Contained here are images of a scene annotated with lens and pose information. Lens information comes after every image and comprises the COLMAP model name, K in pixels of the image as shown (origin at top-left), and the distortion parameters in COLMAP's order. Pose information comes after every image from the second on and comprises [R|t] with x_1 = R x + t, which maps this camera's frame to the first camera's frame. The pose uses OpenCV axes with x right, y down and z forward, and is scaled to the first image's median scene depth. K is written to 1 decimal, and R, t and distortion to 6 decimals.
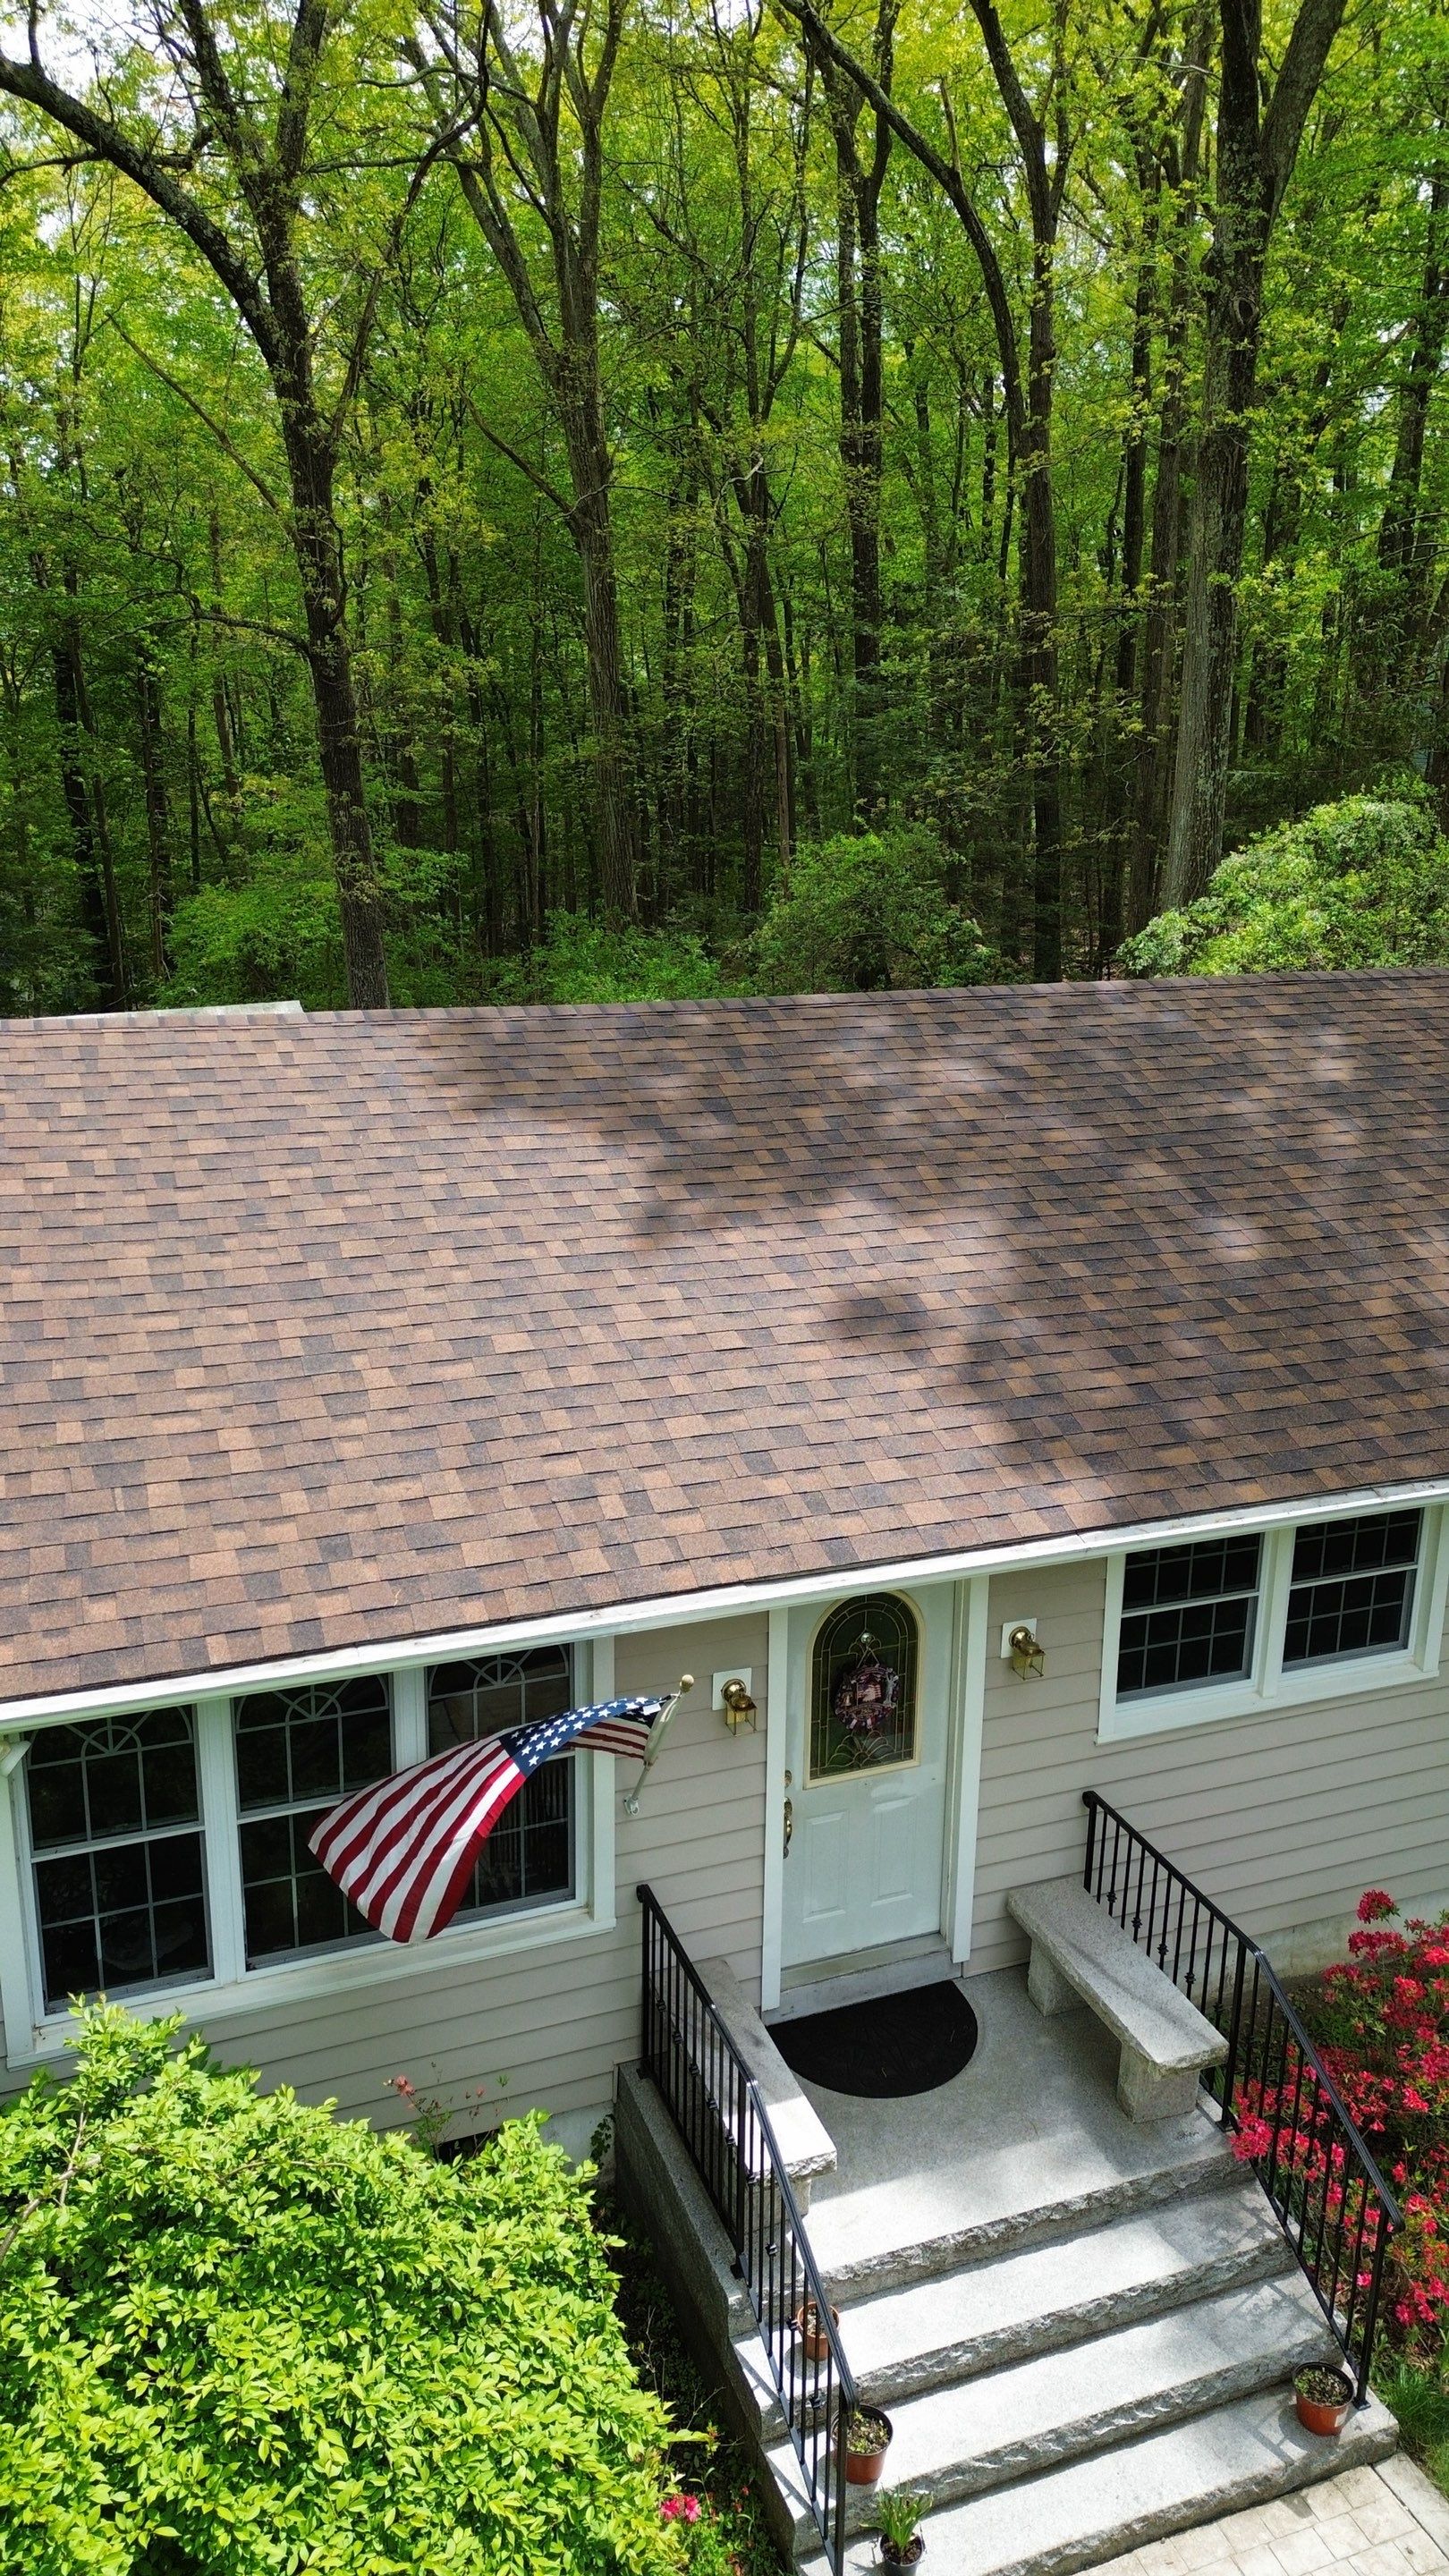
lens RADIAL K [[1829.3, 0, 724.5], [0, 1829.3, 1288.0], [0, 0, 1]] dist [0.097943, -0.129933]
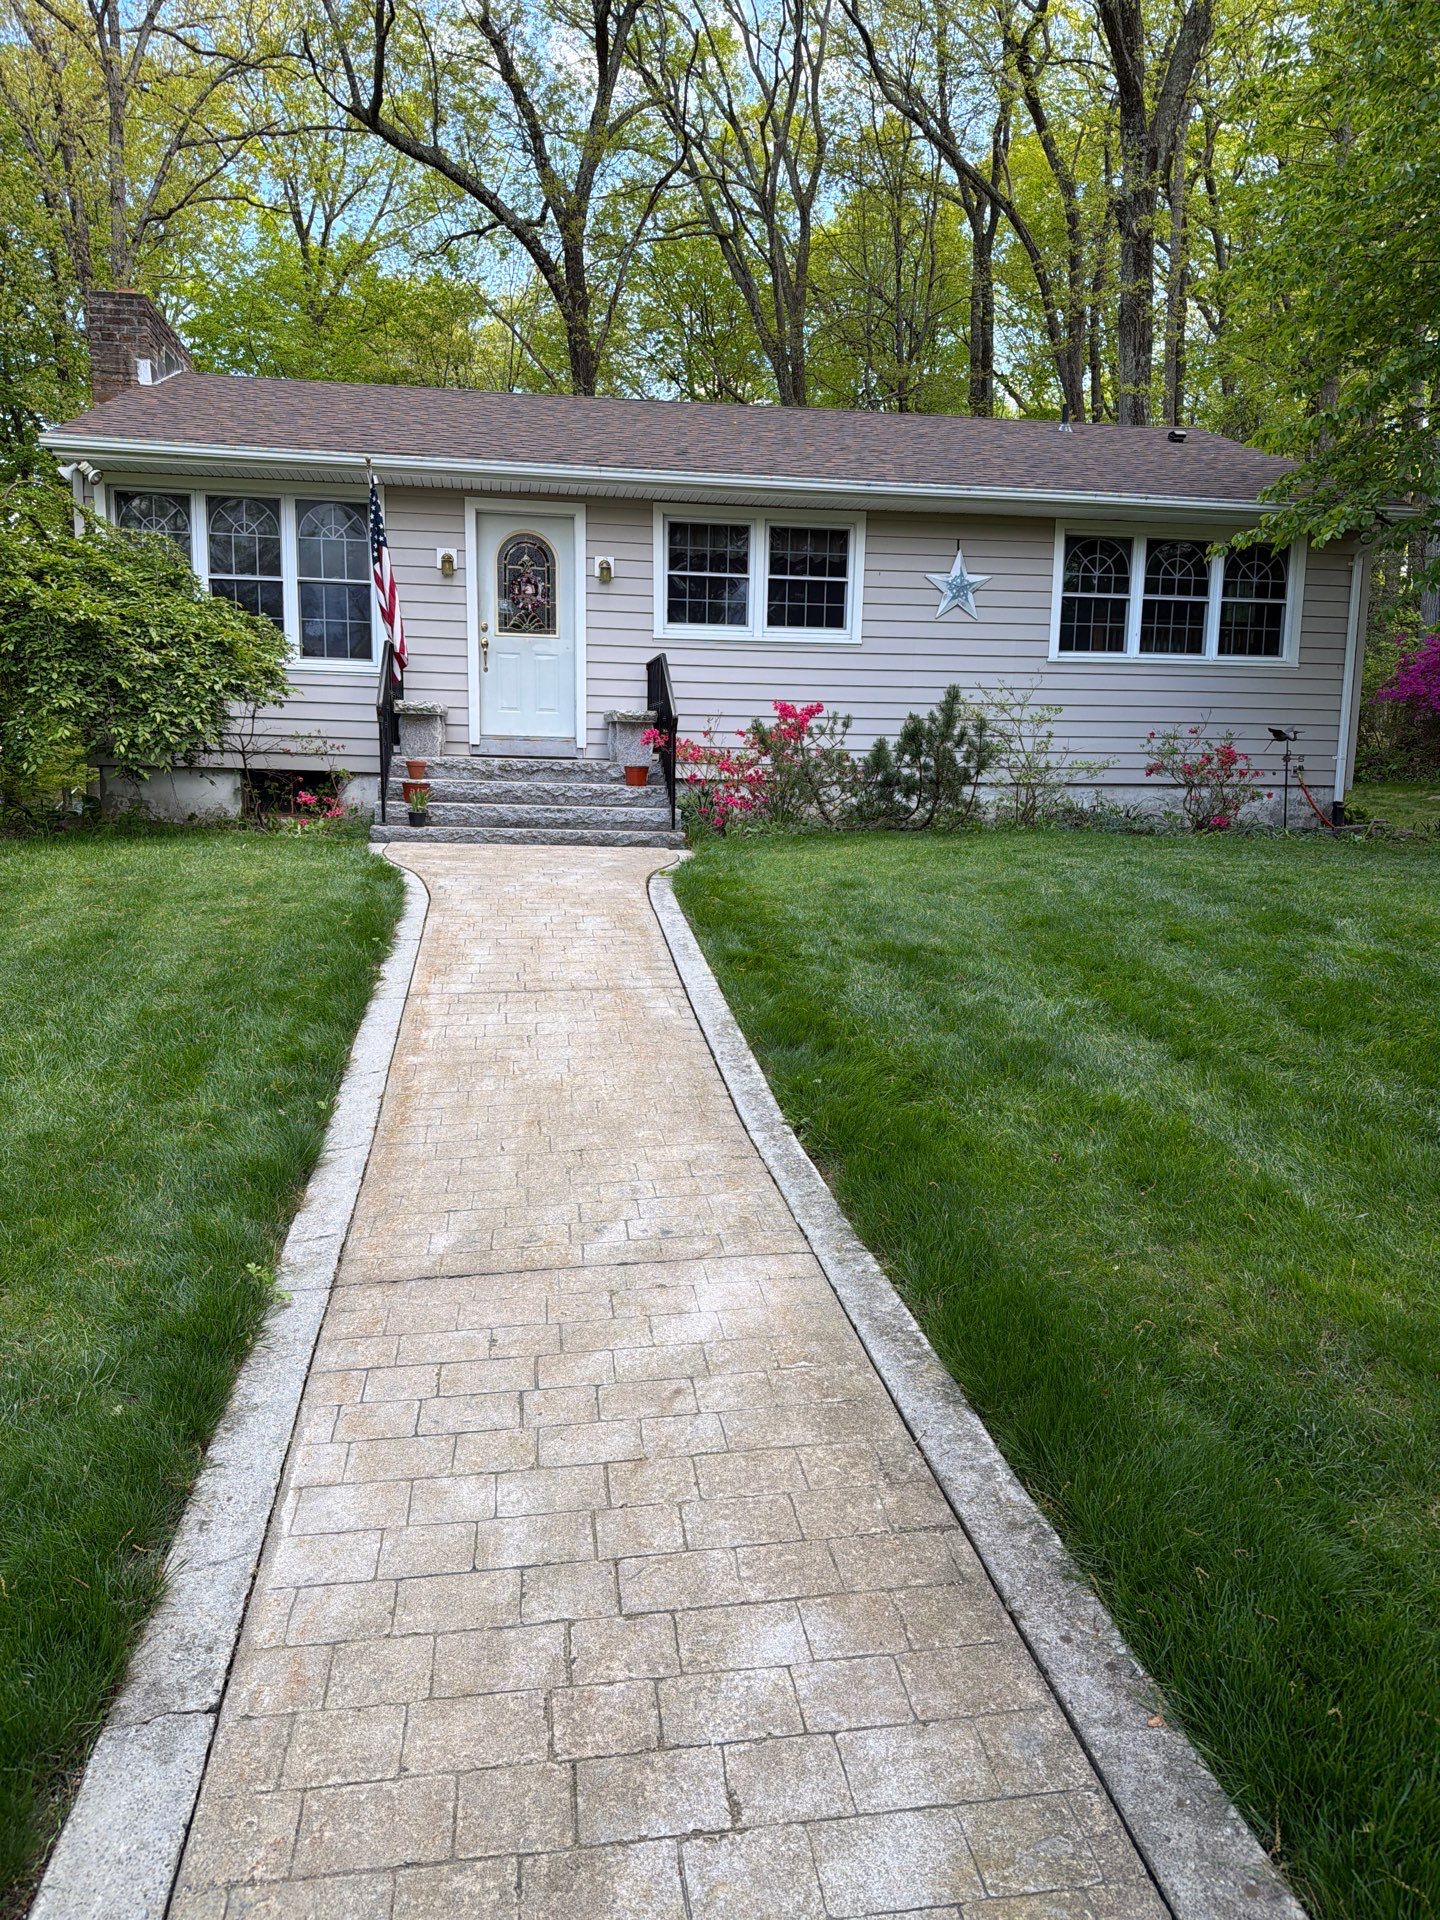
lens RADIAL K [[1320.9, 0, 710.1], [0, 1320.9, 961.4], [0, 0, 1]] dist [0.113409, -0.226433]
pose [[0.973538, 0.037319, -0.225460, 0.580339], [-0.065352, 0.990839, -0.118183, 0.736291], [0.218984, 0.129790, 0.967058, -0.305901]]
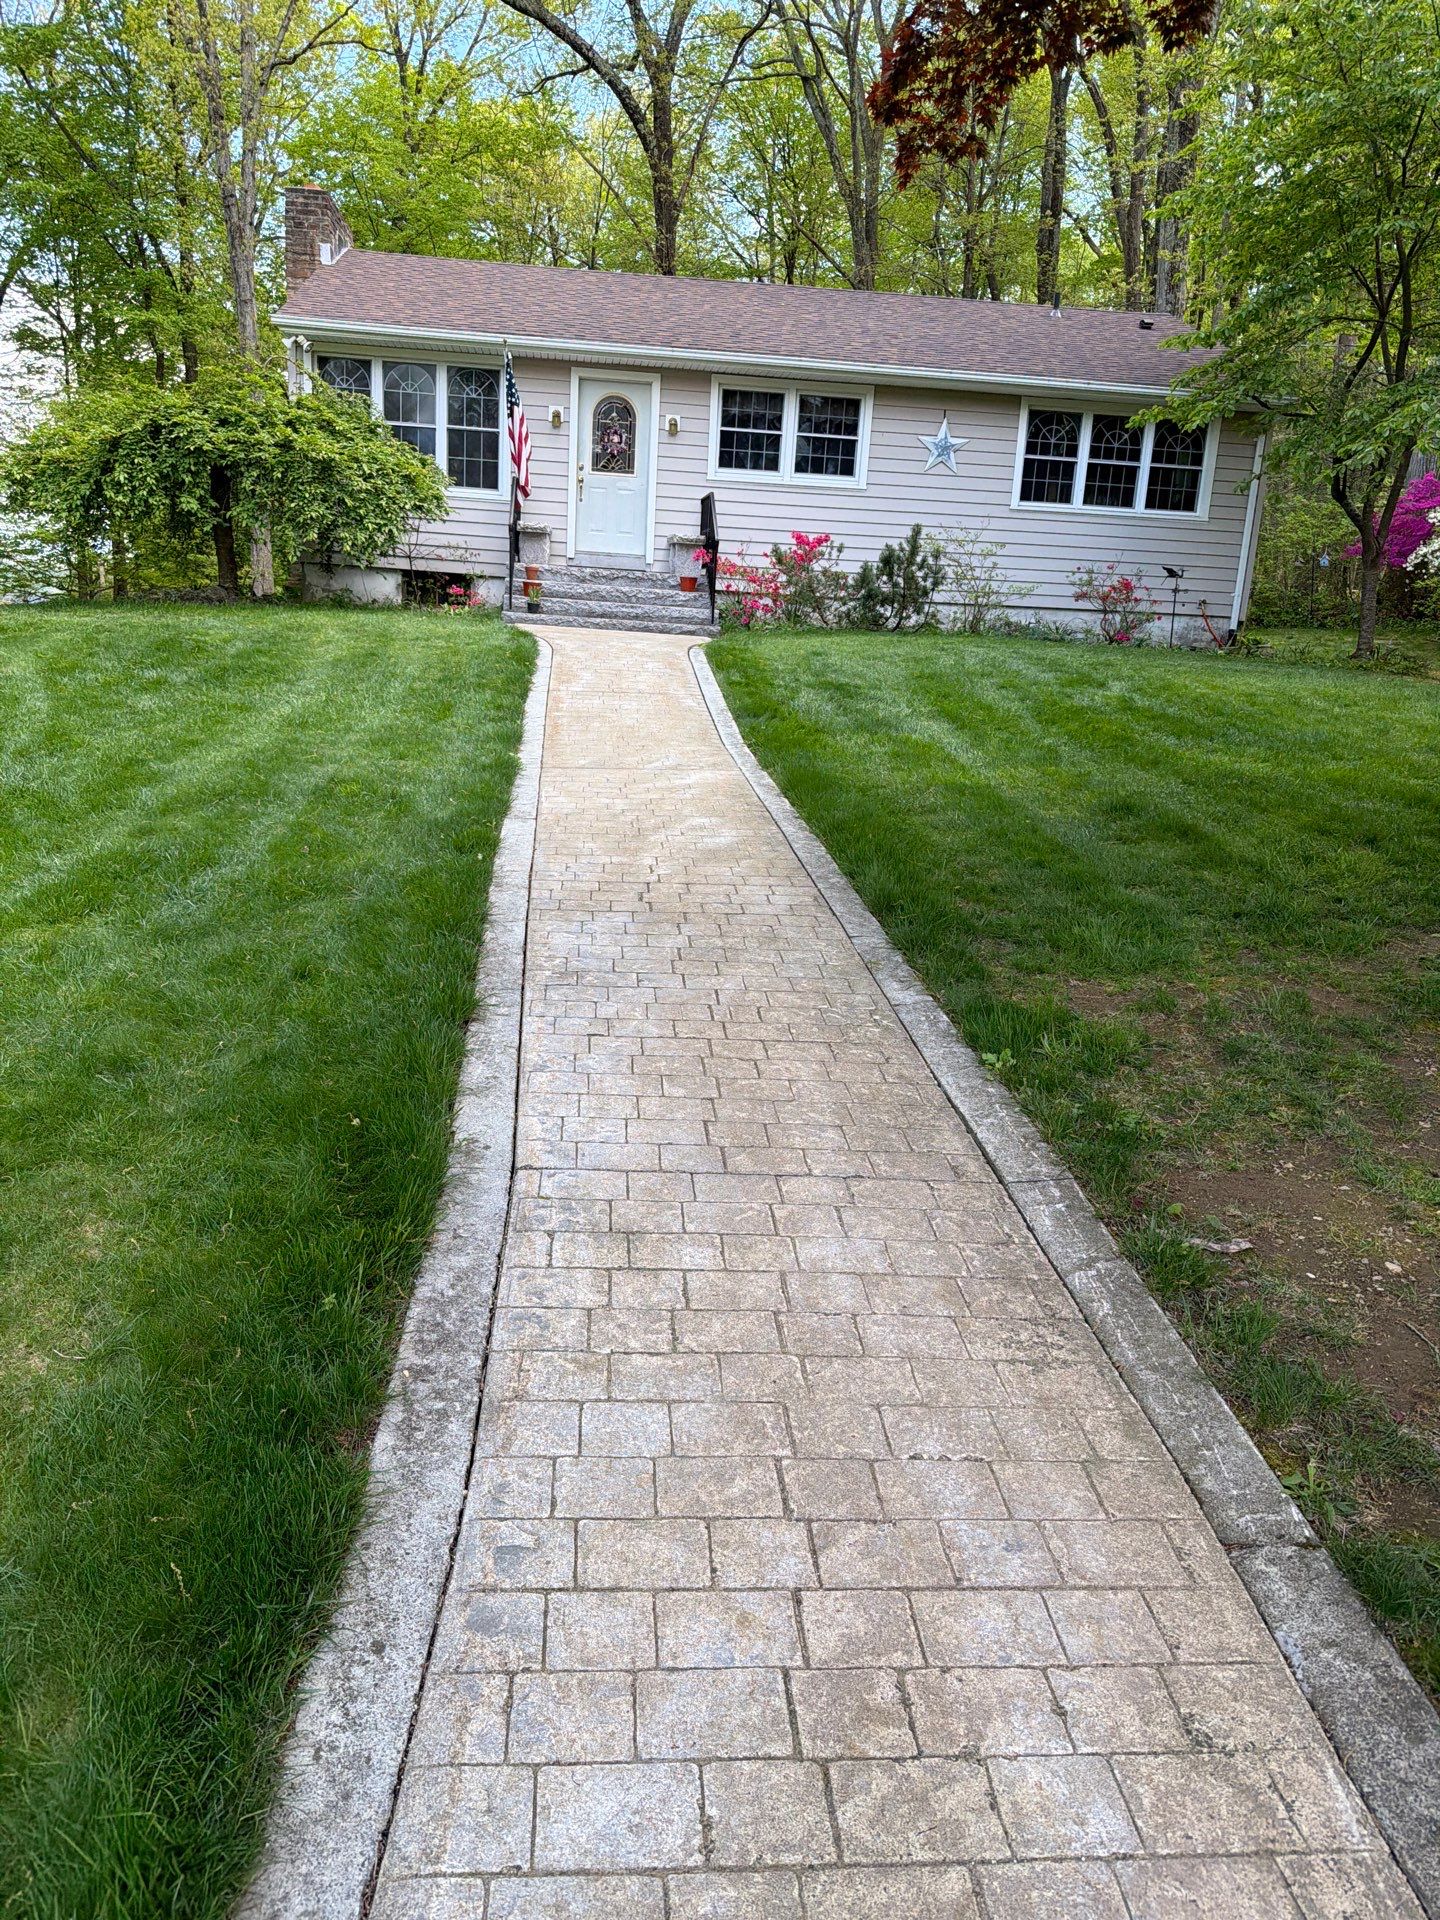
lens RADIAL K [[1320.9, 0, 710.1], [0, 1320.9, 961.4], [0, 0, 1]] dist [0.113409, -0.226433]
pose [[0.959837, 0.111731, -0.257350, 0.750837], [-0.115583, 0.993298, 0.000158, 0.902537], [0.255642, 0.029593, 0.966318, -0.784586]]
